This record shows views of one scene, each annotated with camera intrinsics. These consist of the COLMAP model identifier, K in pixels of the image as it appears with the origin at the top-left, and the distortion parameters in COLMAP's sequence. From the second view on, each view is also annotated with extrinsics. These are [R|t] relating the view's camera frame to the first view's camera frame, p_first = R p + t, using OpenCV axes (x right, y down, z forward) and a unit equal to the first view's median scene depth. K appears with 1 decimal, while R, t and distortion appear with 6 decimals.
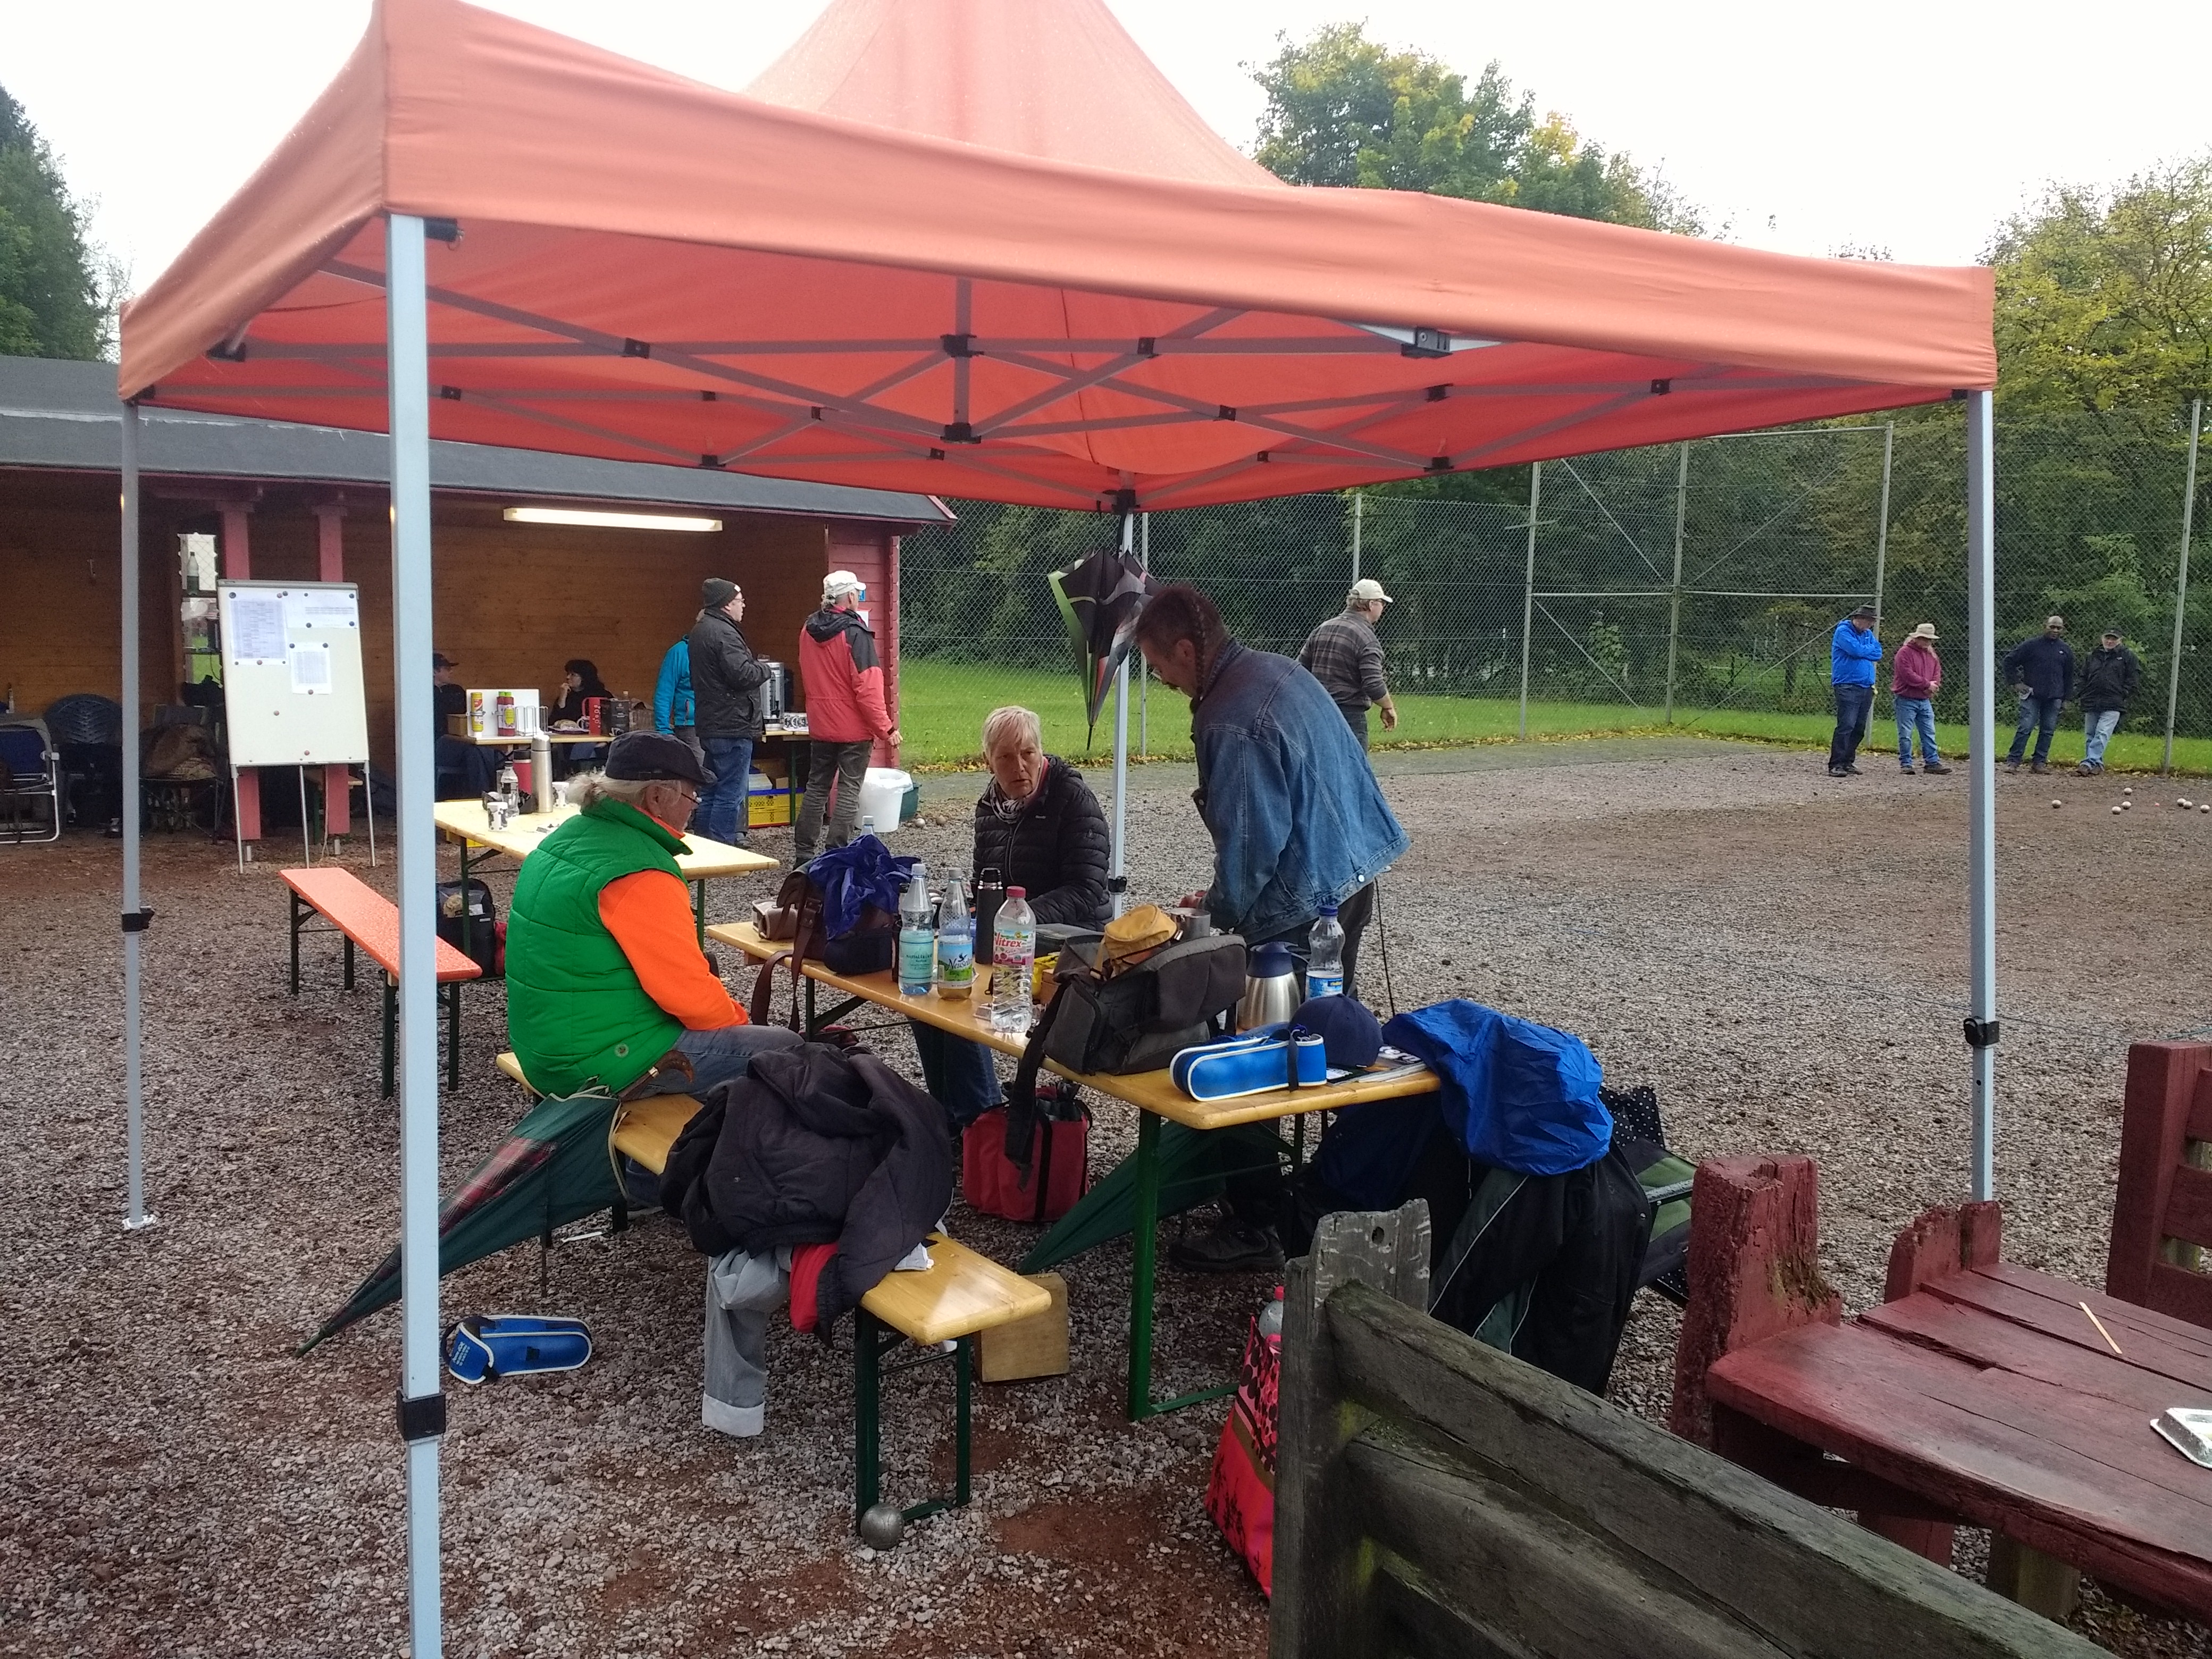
lens RADIAL K [[1734.5, 0, 1088.2], [0, 1734.5, 829.2], [0, 0, 1]] dist [0.103424, -0.143735]
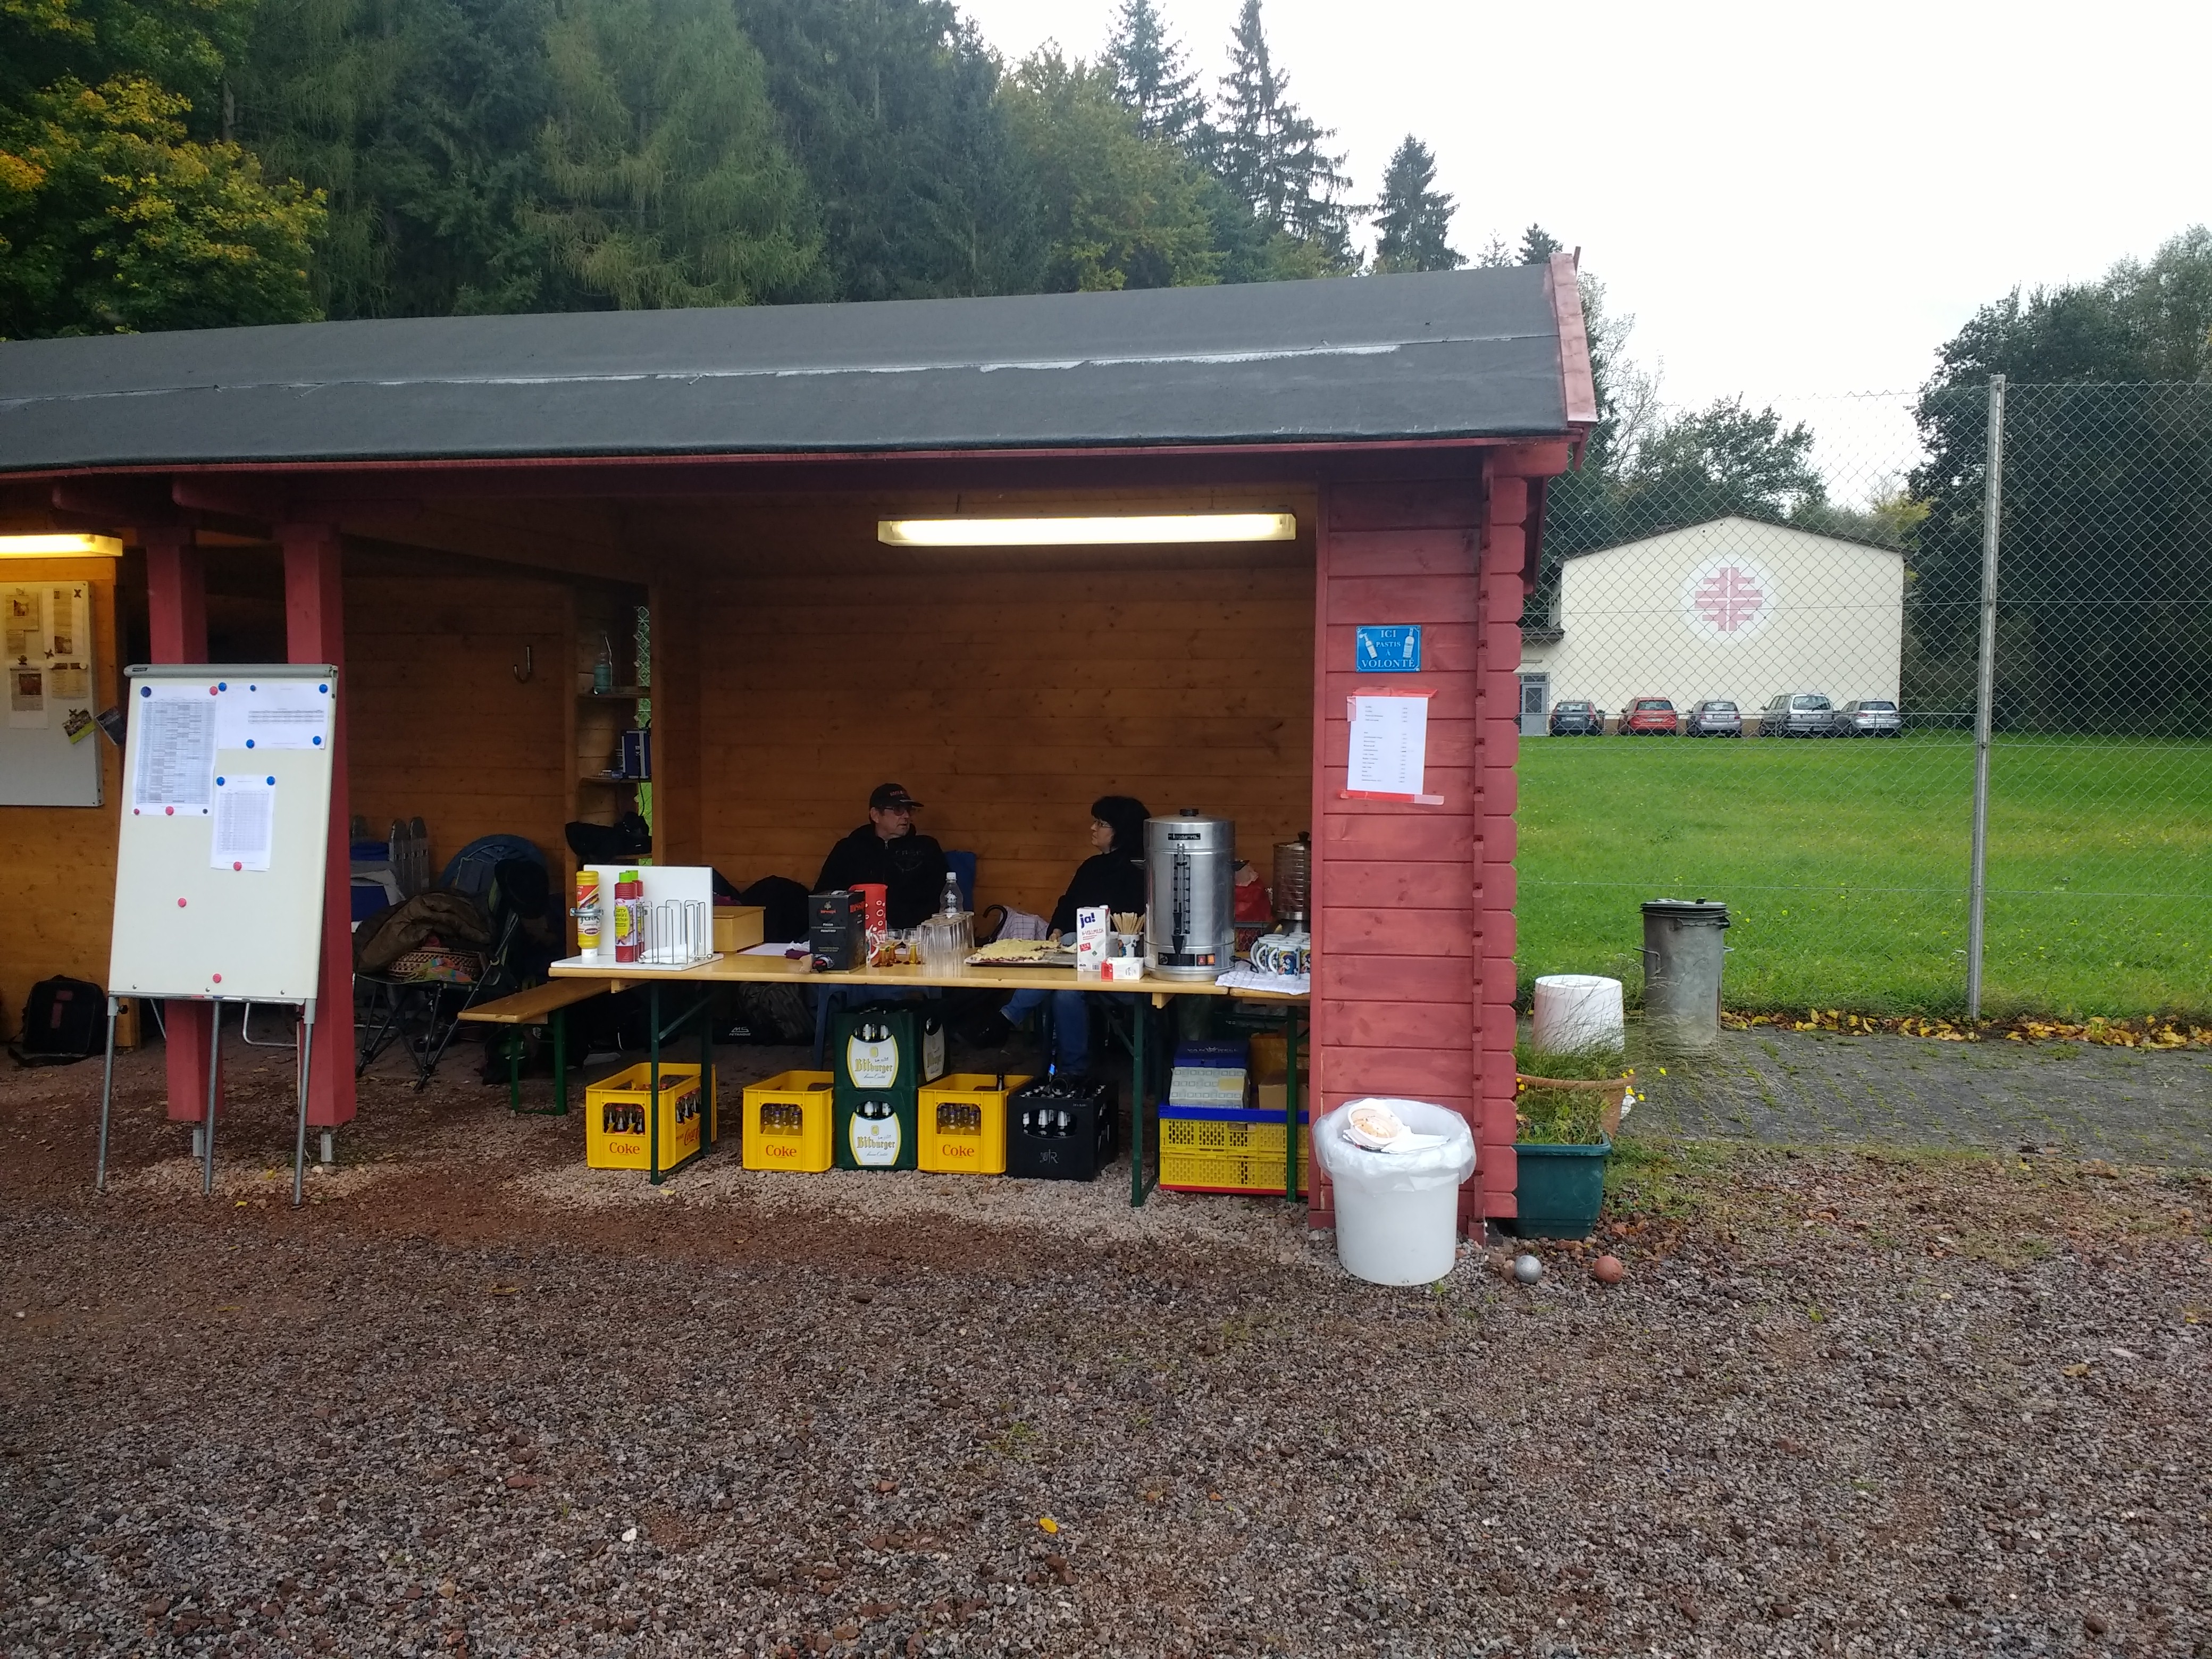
lens RADIAL K [[1734.5, 0, 1088.2], [0, 1734.5, 829.2], [0, 0, 1]] dist [0.103424, -0.143735]
pose [[0.676802, 0.041313, -0.735005, 0.133592], [-0.079041, 0.996730, -0.016758, -0.100700], [0.731910, 0.069437, 0.677855, 0.821098]]
